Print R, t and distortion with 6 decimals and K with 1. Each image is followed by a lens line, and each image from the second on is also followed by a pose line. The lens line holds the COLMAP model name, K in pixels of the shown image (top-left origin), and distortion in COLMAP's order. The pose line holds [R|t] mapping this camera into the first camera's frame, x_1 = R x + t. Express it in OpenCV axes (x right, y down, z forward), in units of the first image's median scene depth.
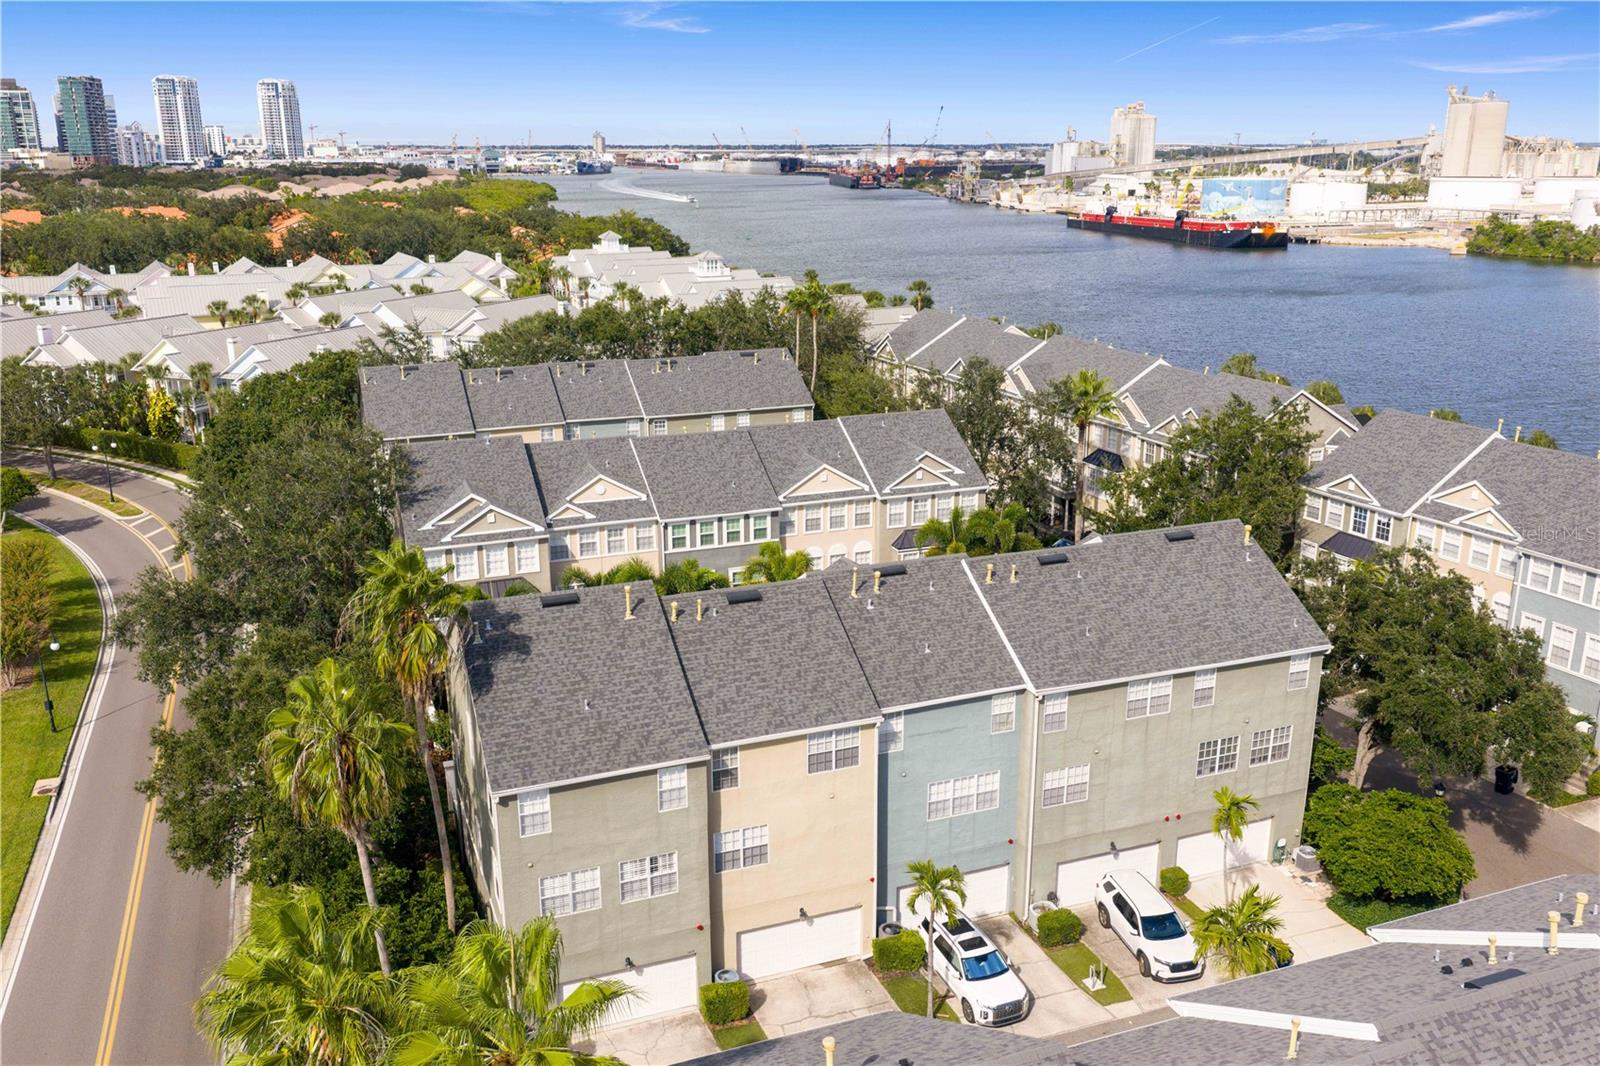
lens RADIAL K [[1324.9, 0, 801.3], [0, 1324.9, 536.7], [0, 0, 1]] dist [0.024573, -0.042195]
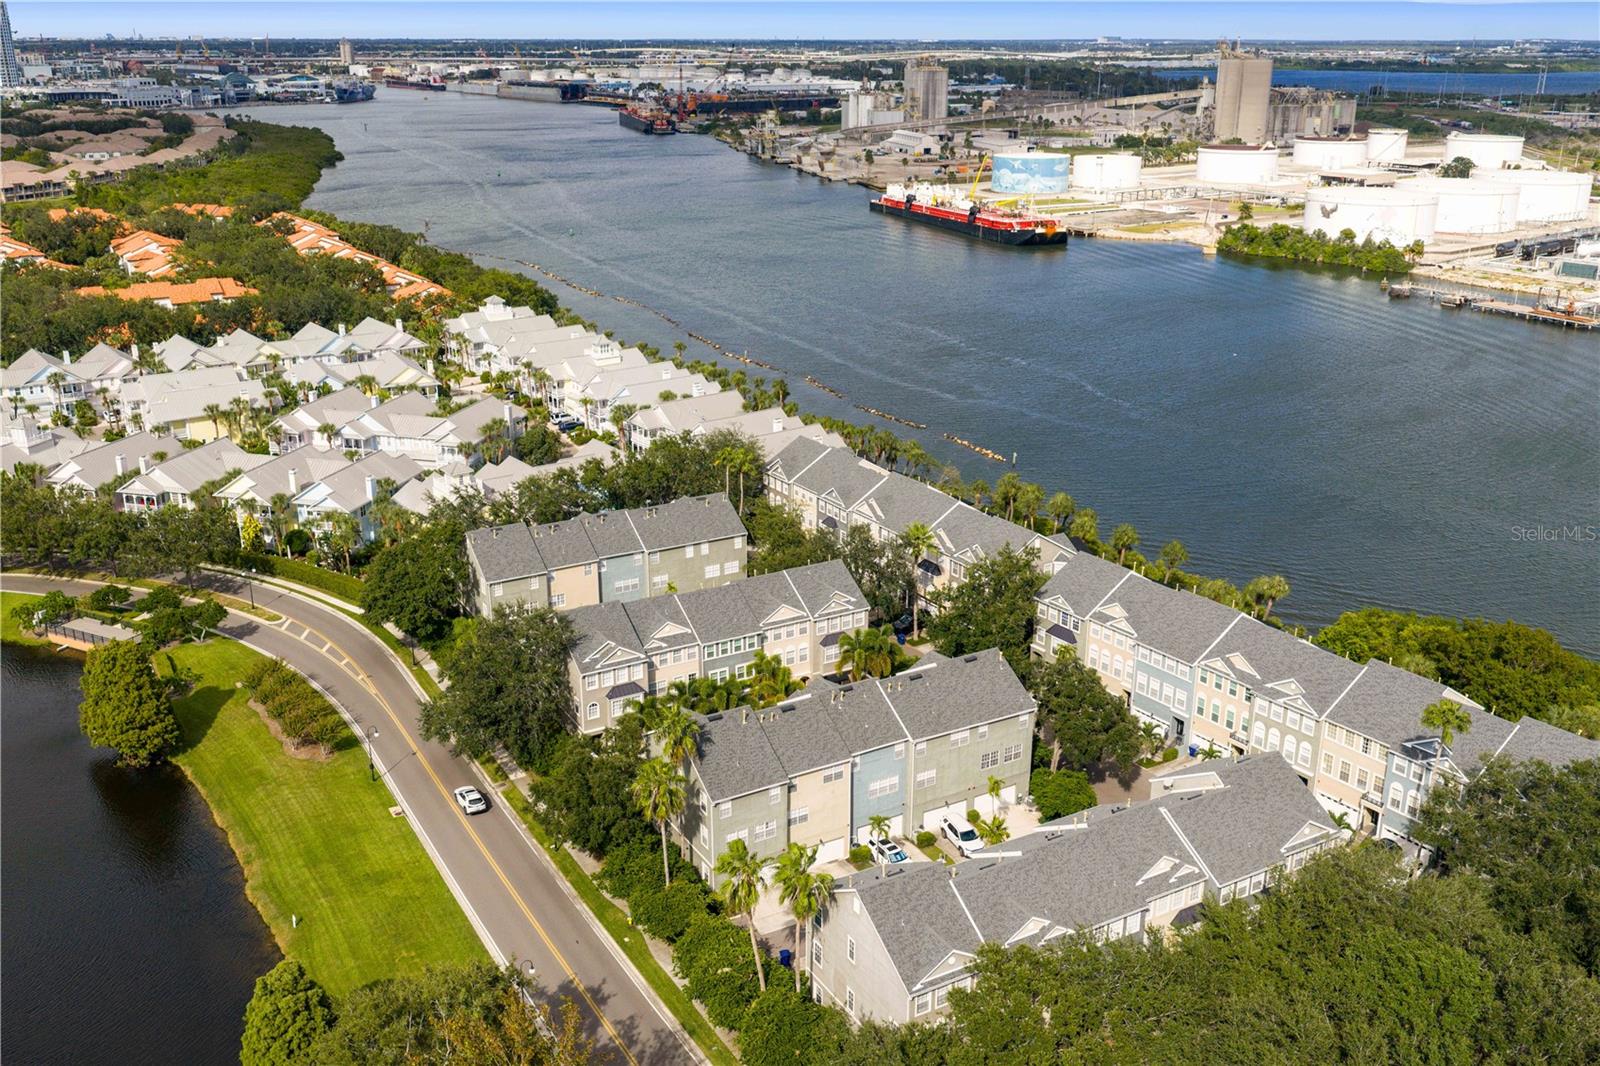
lens RADIAL K [[1433.3, 0, 800.0], [0, 1433.3, 533.0], [0, 0, 1]] dist [0.026979, -0.049223]
pose [[0.988180, -0.045837, 0.146282, -0.259006], [0.038961, 0.998012, 0.049534, -0.265035], [-0.148261, -0.043250, 0.988002, -1.009934]]
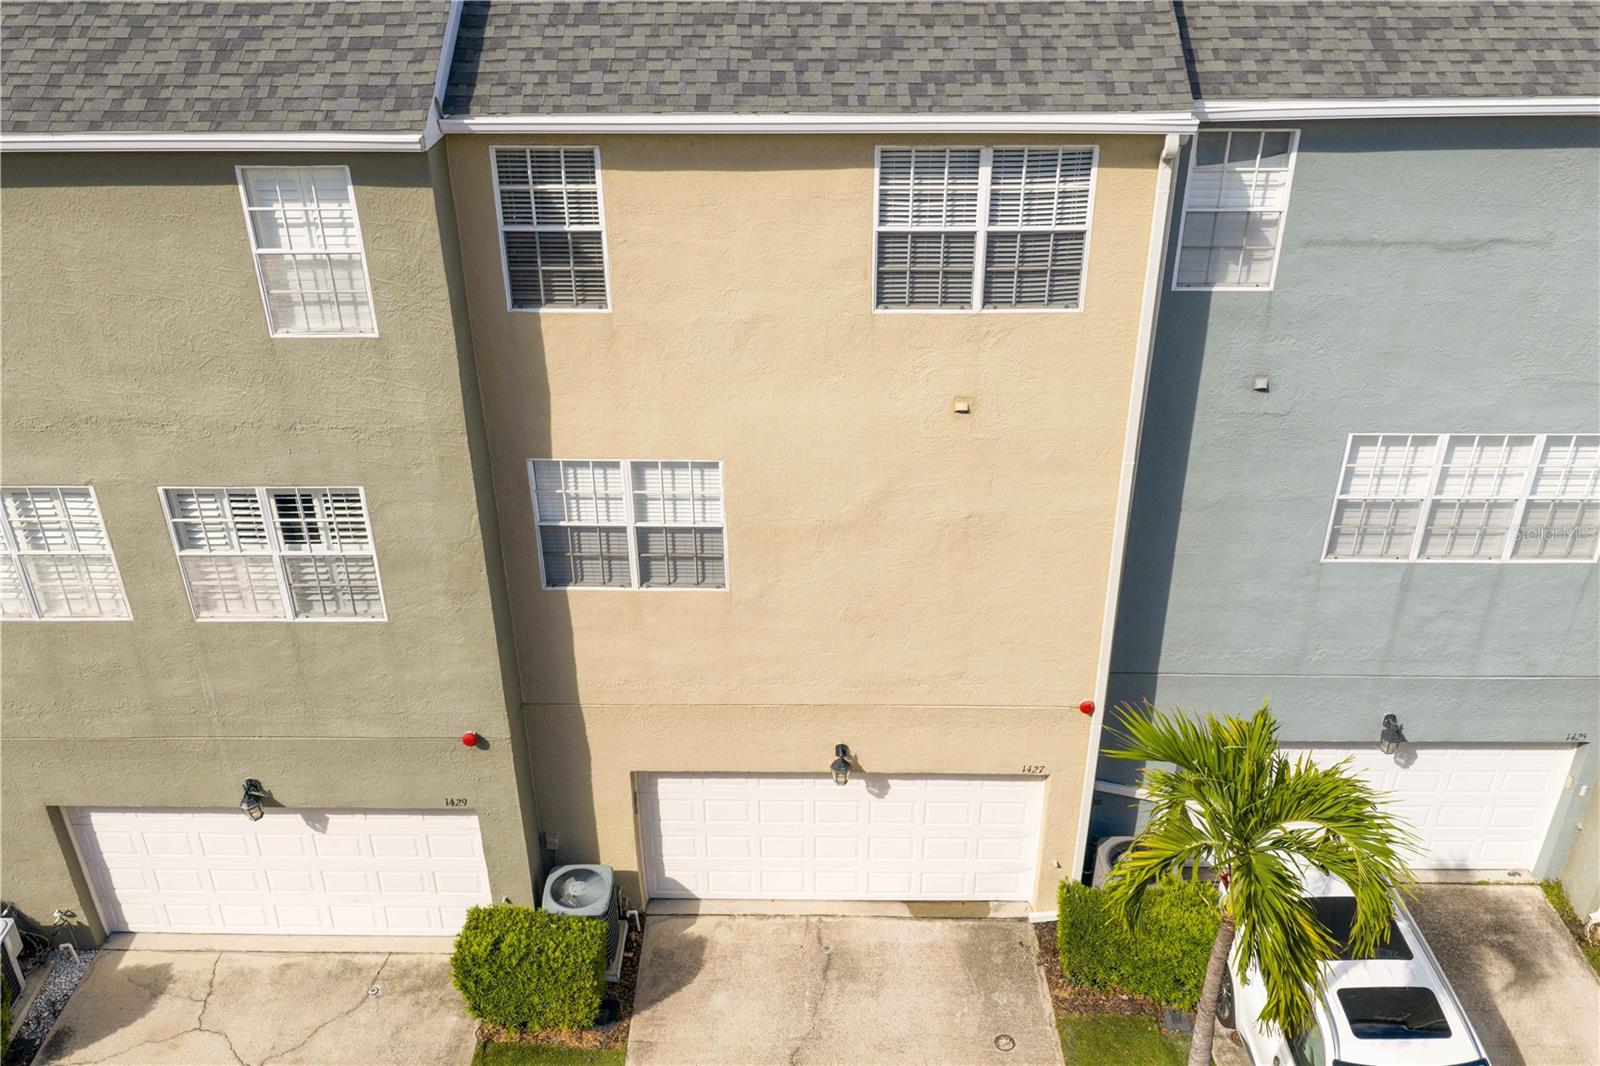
lens RADIAL K [[1324.9, 0, 801.3], [0, 1324.9, 536.7], [0, 0, 1]] dist [0.024573, -0.042195]
pose [[0.927199, 0.182070, -0.327343, 0.058036], [-0.104466, 0.964936, 0.240802, 0.104440], [0.359708, -0.189075, 0.913707, 0.479213]]
